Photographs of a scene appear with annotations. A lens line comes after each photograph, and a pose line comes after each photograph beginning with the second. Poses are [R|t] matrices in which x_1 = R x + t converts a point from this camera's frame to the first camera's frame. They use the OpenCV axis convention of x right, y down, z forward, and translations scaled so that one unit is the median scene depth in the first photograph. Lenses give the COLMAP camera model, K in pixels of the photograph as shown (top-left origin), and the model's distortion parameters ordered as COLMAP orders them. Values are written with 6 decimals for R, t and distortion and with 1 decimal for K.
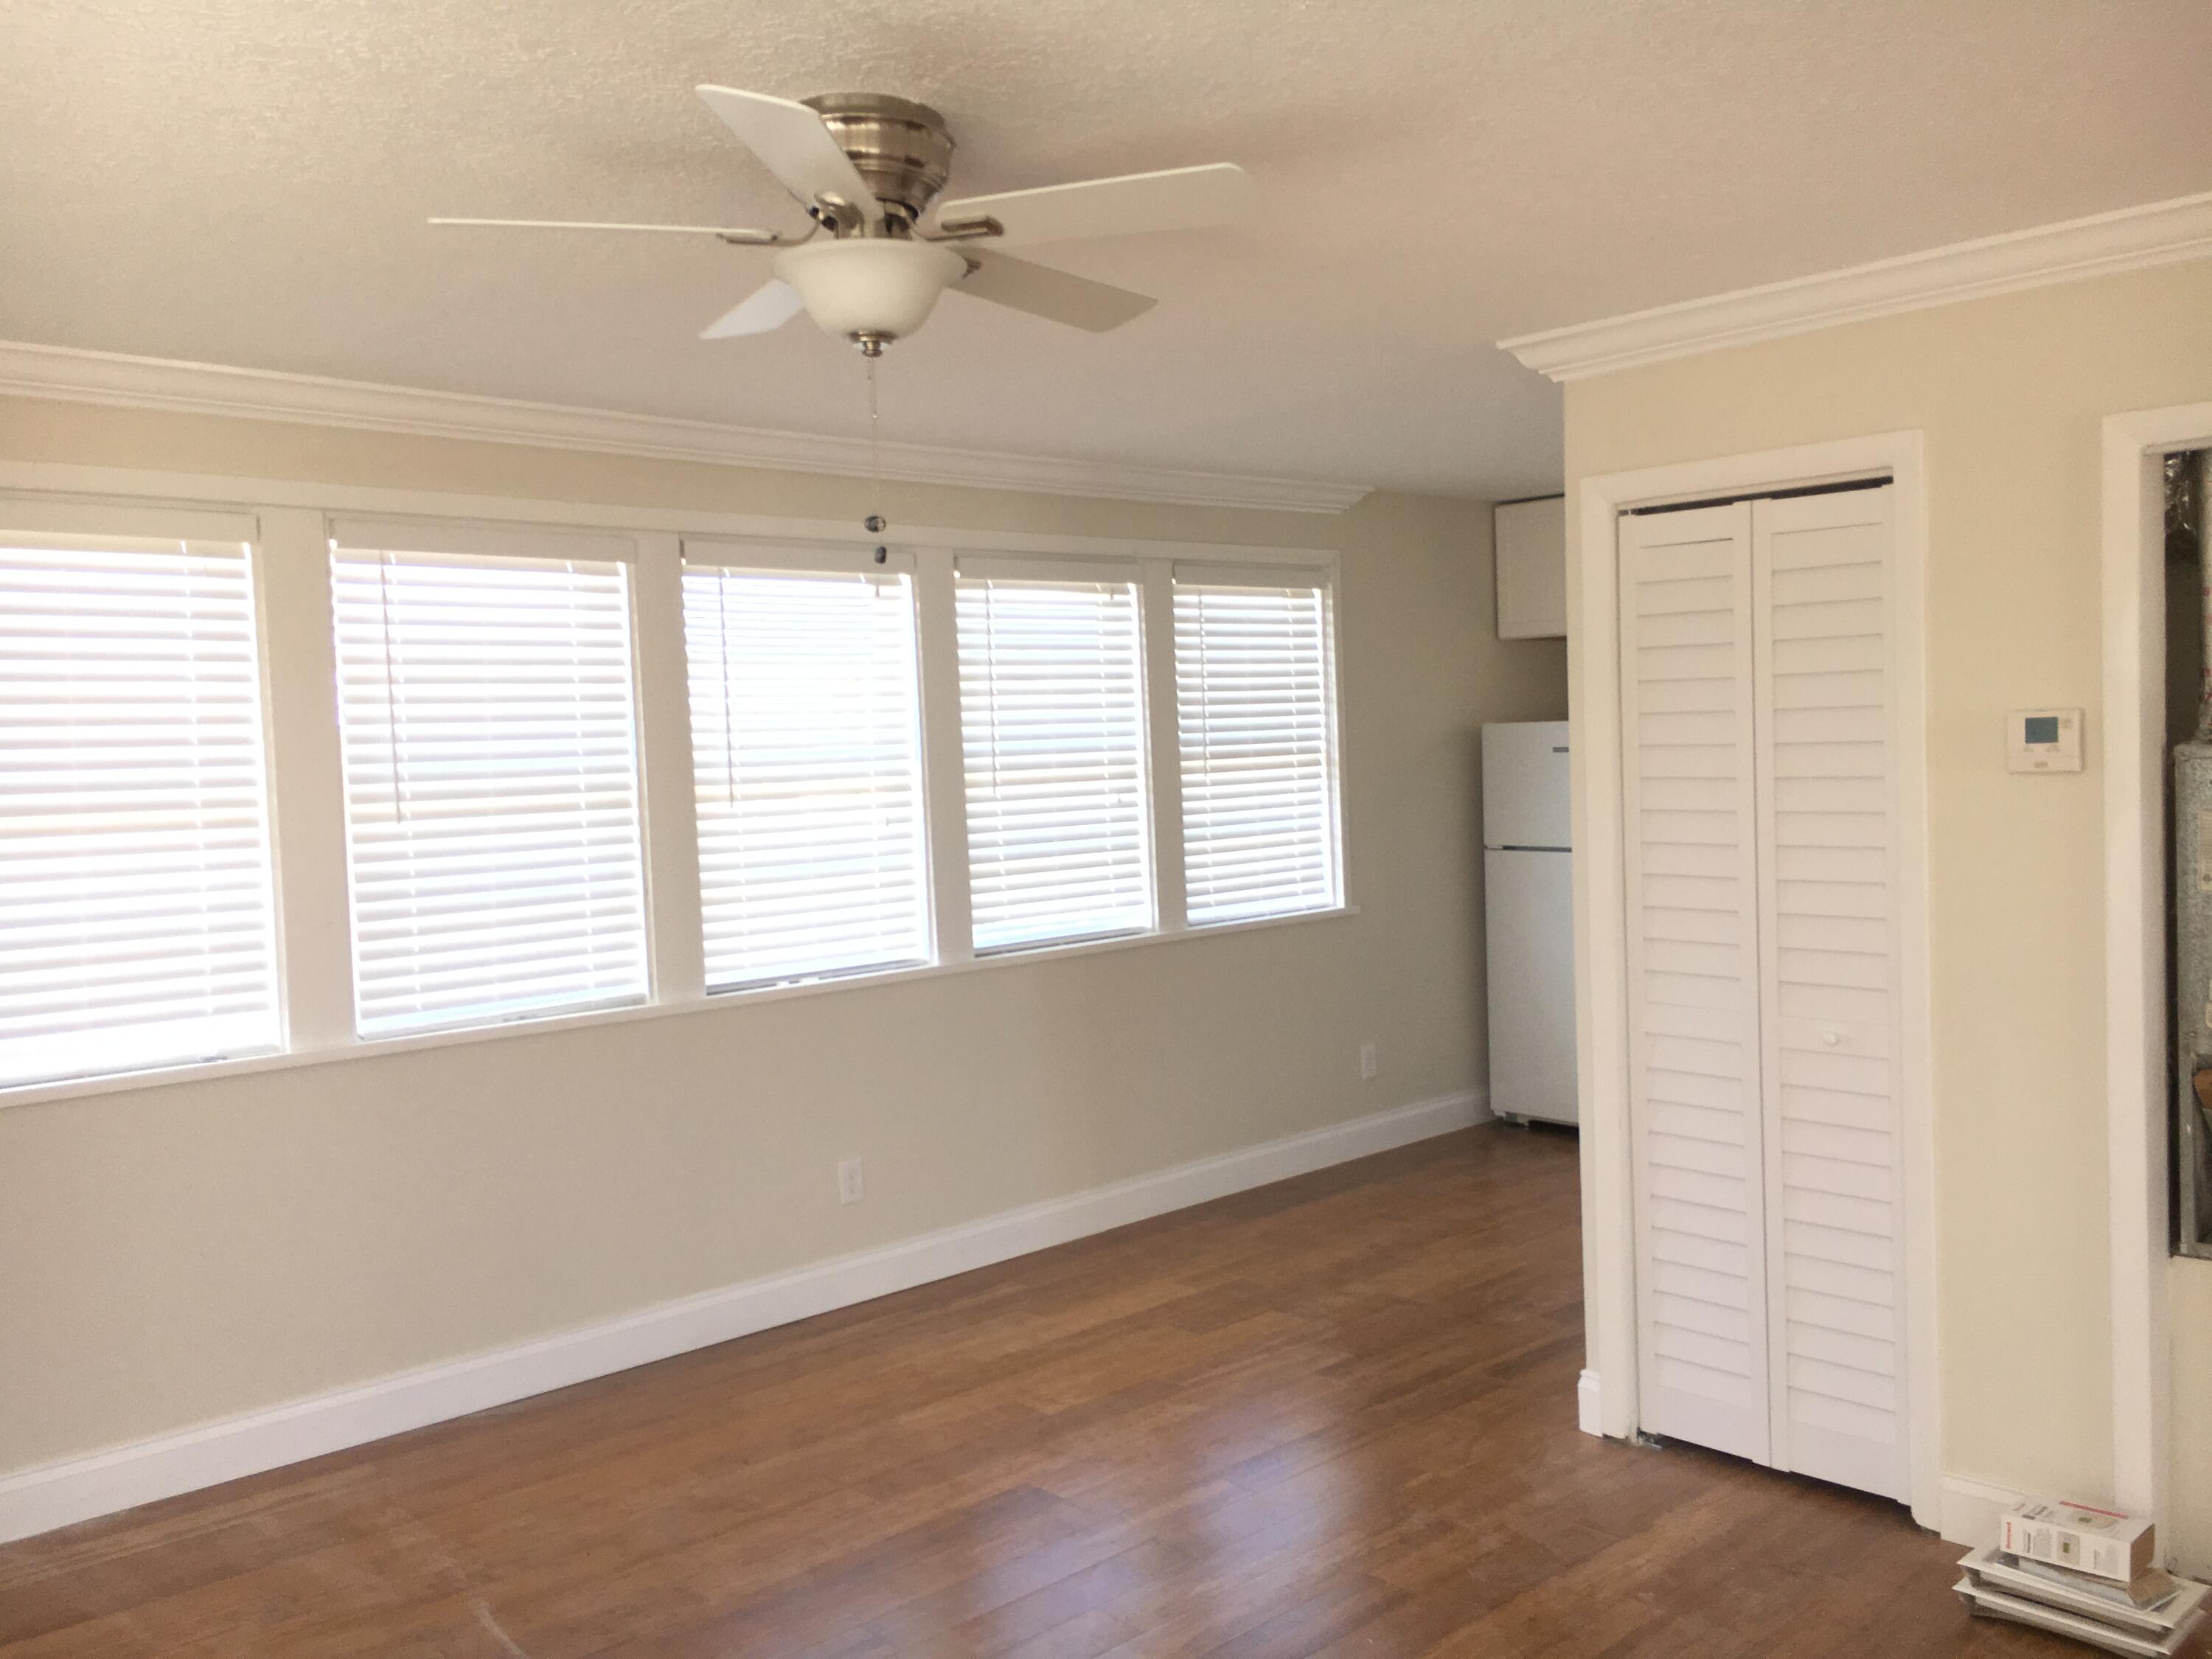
lens RADIAL K [[1838.1, 0, 1111.8], [0, 1838.1, 822.8], [0, 0, 1]] dist [0.006264, -0.000699]
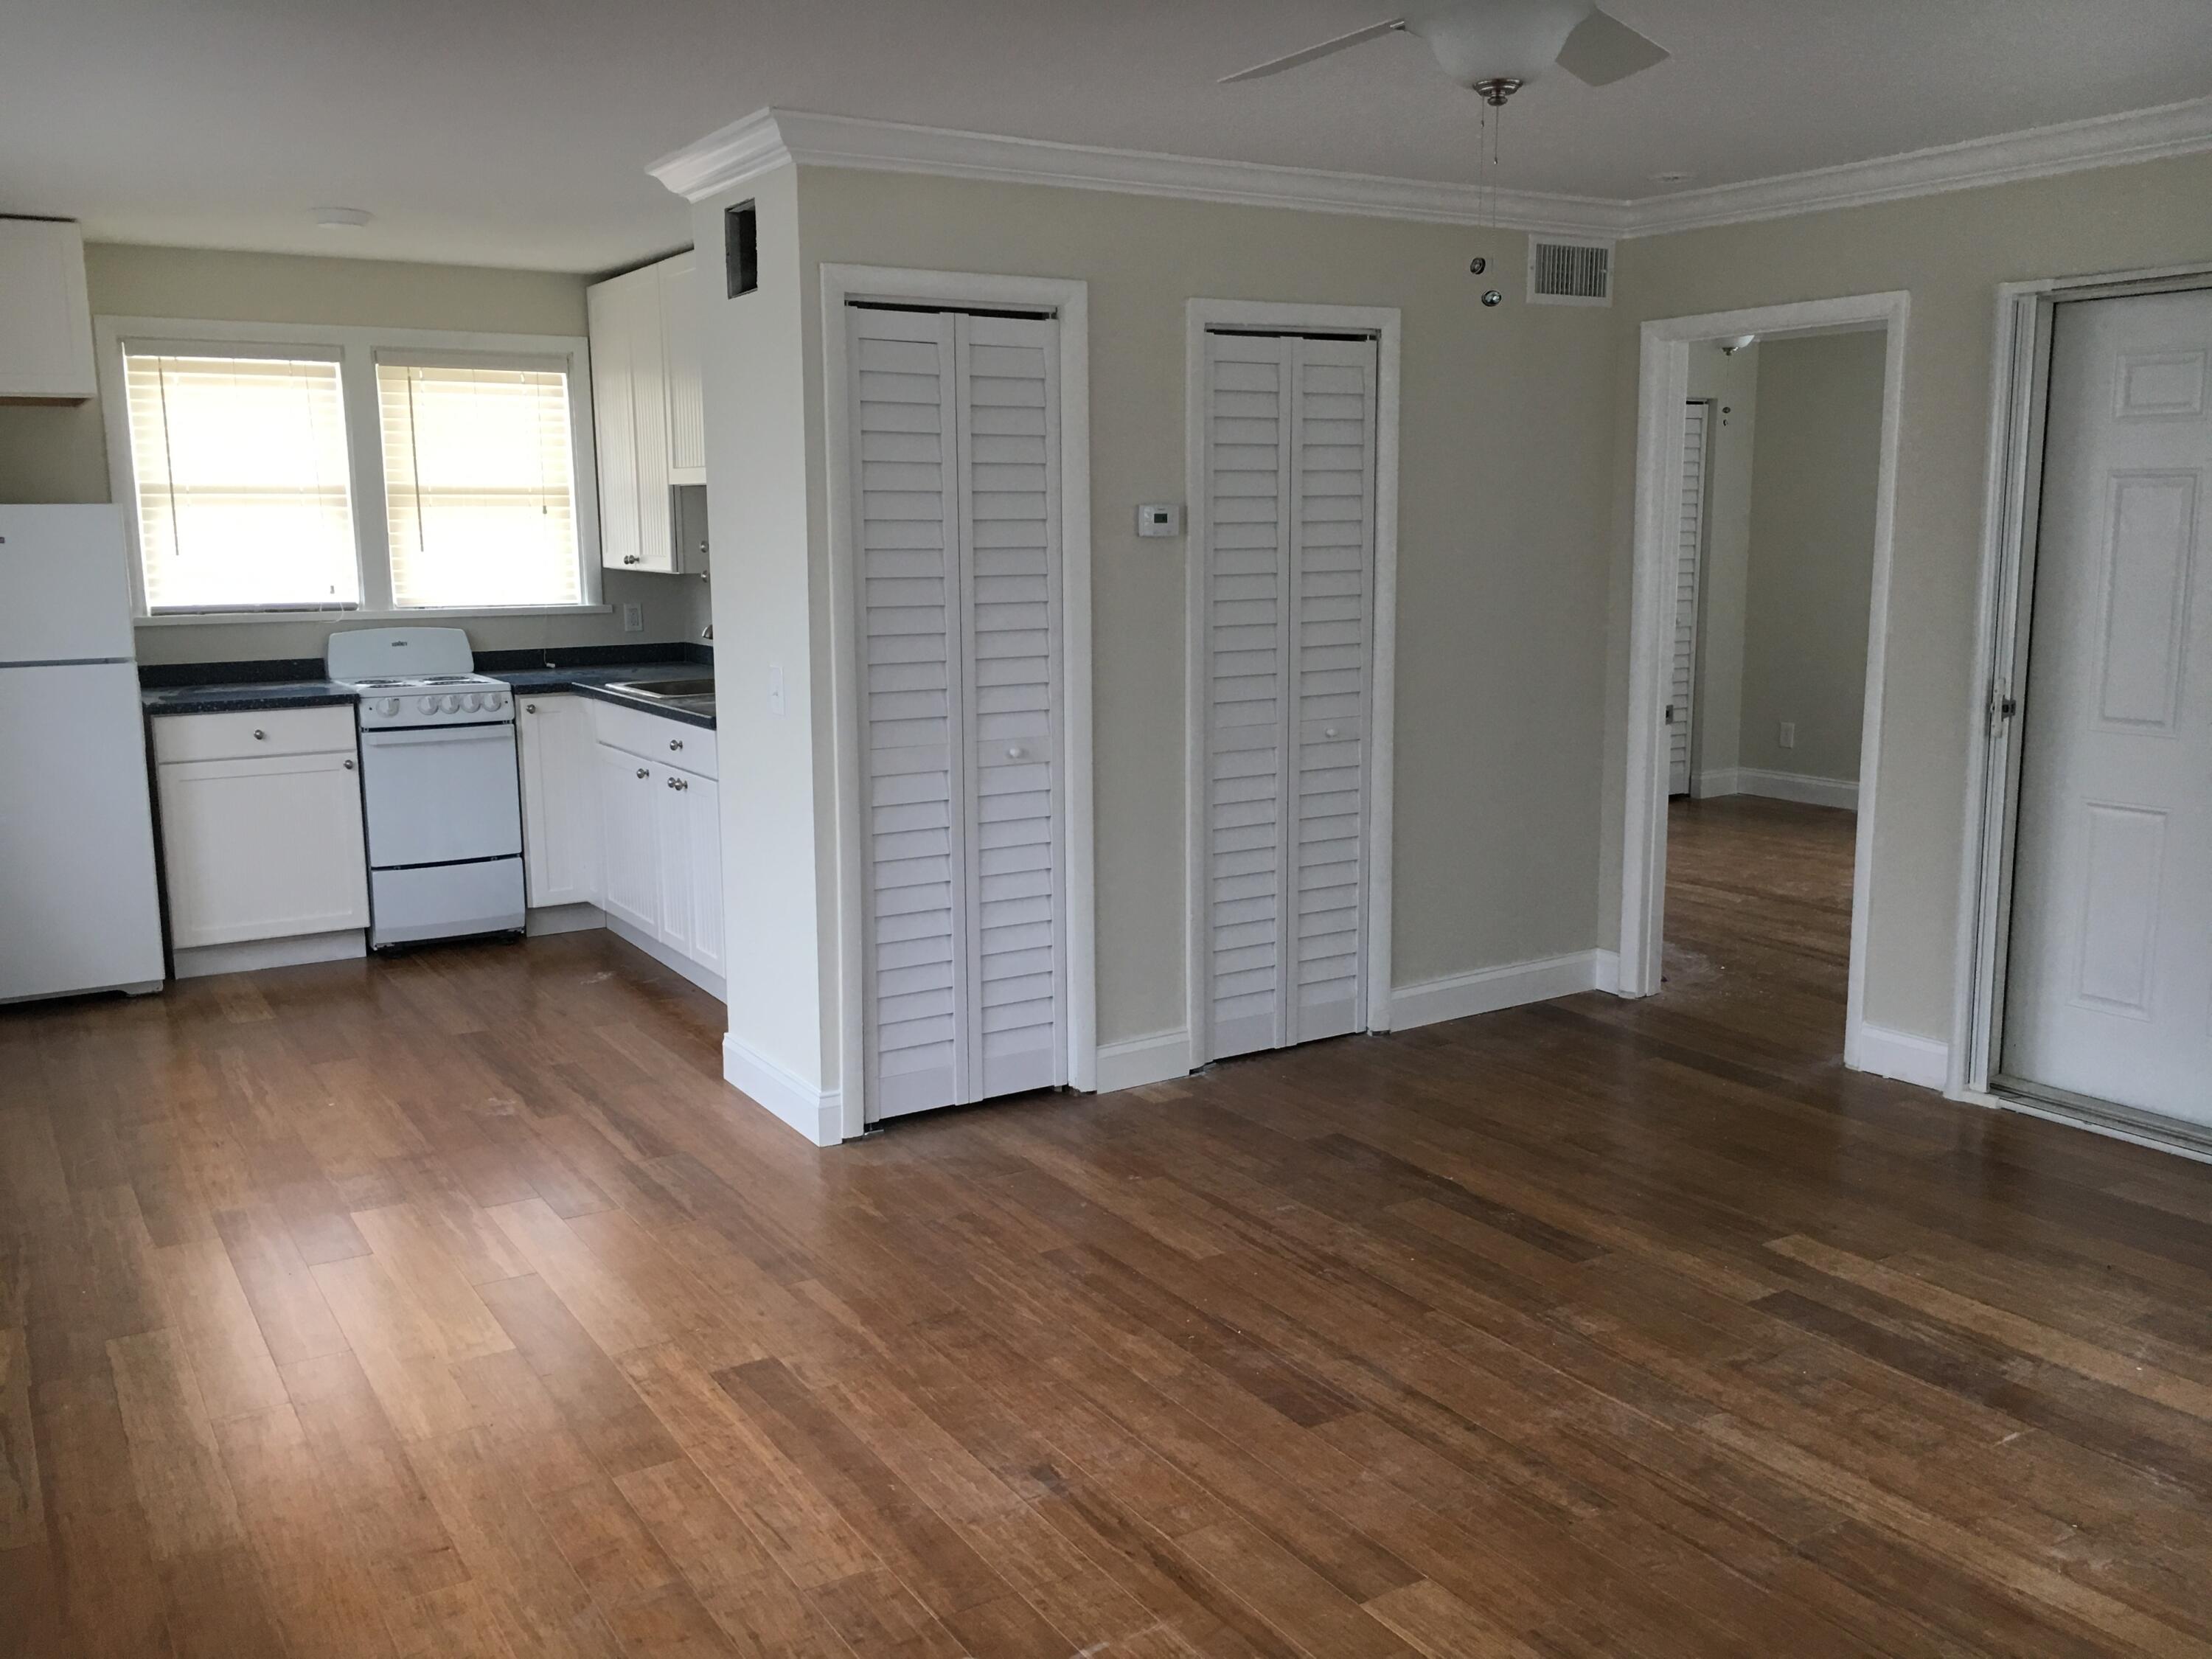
lens RADIAL K [[1893.4, 0, 1112.1], [0, 1893.4, 834.8], [0, 0, 1]] dist [0.013392, 0.002141]
pose [[0.181927, -0.138699, 0.973481, -0.864974], [0.047246, 0.990092, 0.132236, 0.002536], [-0.982176, 0.021936, 0.186677, 0.665102]]
